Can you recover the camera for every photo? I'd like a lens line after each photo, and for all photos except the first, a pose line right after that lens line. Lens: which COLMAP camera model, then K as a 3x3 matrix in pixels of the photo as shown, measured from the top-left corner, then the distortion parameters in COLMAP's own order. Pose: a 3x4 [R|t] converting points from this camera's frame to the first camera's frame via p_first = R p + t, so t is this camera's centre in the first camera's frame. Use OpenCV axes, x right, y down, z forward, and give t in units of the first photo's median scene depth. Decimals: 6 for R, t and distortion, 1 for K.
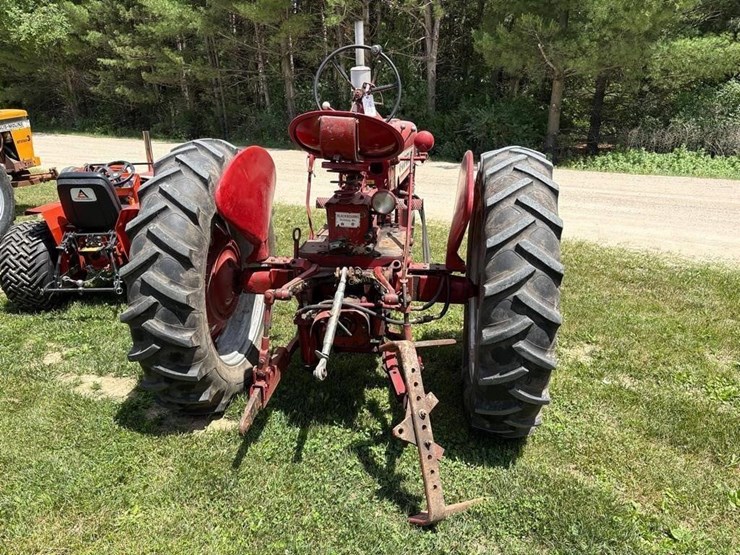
lens RADIAL K [[547.7, 0, 370.0], [0, 547.7, 277.5], [0, 0, 1]] dist [0.004953, -0.000575]
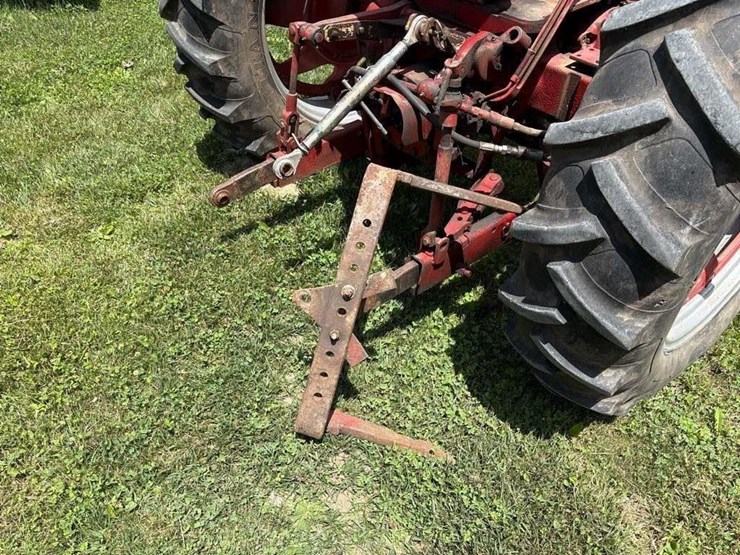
lens RADIAL K [[558.9, 0, 366.8], [0, 558.9, 282.5], [0, 0, 1]] dist [0.045018, -0.041275]
pose [[0.737869, 0.470469, -0.483951, 0.381936], [-0.226790, 0.848155, 0.478747, -0.058142], [0.635701, -0.243497, 0.732525, 0.527705]]
